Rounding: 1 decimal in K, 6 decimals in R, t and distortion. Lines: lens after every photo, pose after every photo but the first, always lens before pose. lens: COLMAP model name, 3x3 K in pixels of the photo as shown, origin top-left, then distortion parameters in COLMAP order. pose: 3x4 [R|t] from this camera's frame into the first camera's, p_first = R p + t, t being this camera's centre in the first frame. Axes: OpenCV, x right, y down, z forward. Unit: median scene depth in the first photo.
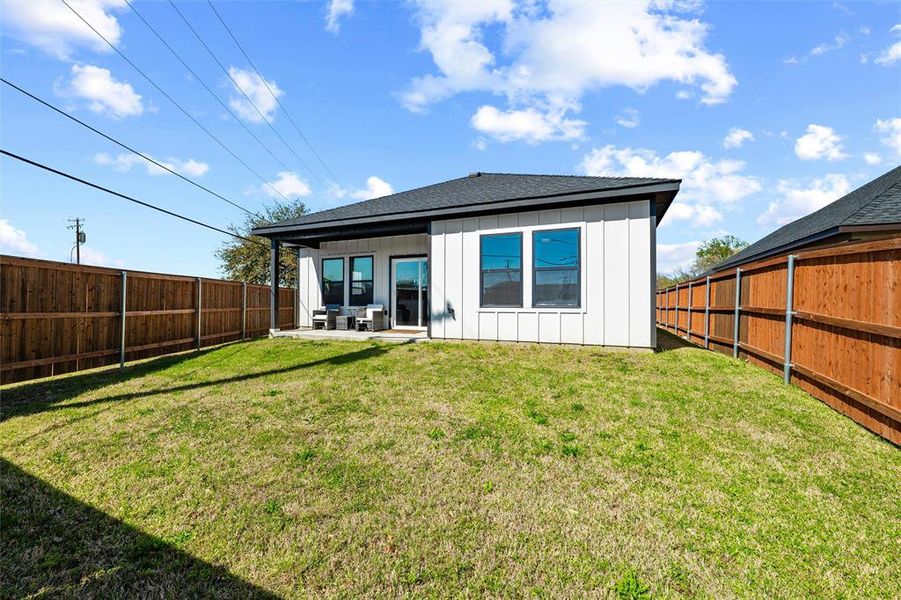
lens RADIAL K [[354.9, 0, 451.4], [0, 354.9, 305.1], [0, 0, 1]] dist [-0.007212, 0.000151]
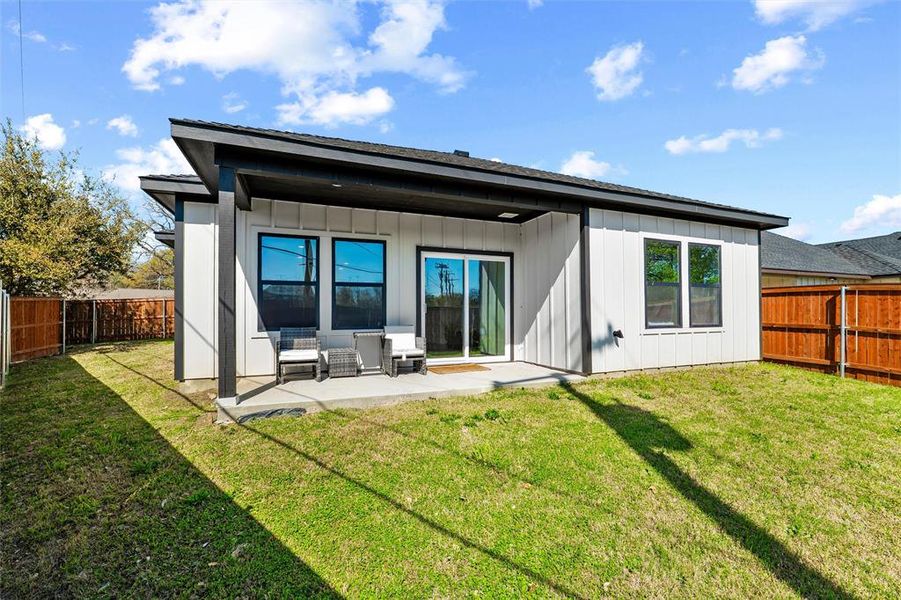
lens RADIAL K [[354.9, 0, 451.4], [0, 354.9, 305.1], [0, 0, 1]] dist [-0.007212, 0.000151]
pose [[0.718602, 0.004093, 0.695409, -0.782192], [0.005983, 0.999909, -0.012068, -0.039767], [-0.695396, 0.012833, 0.718513, 0.731271]]
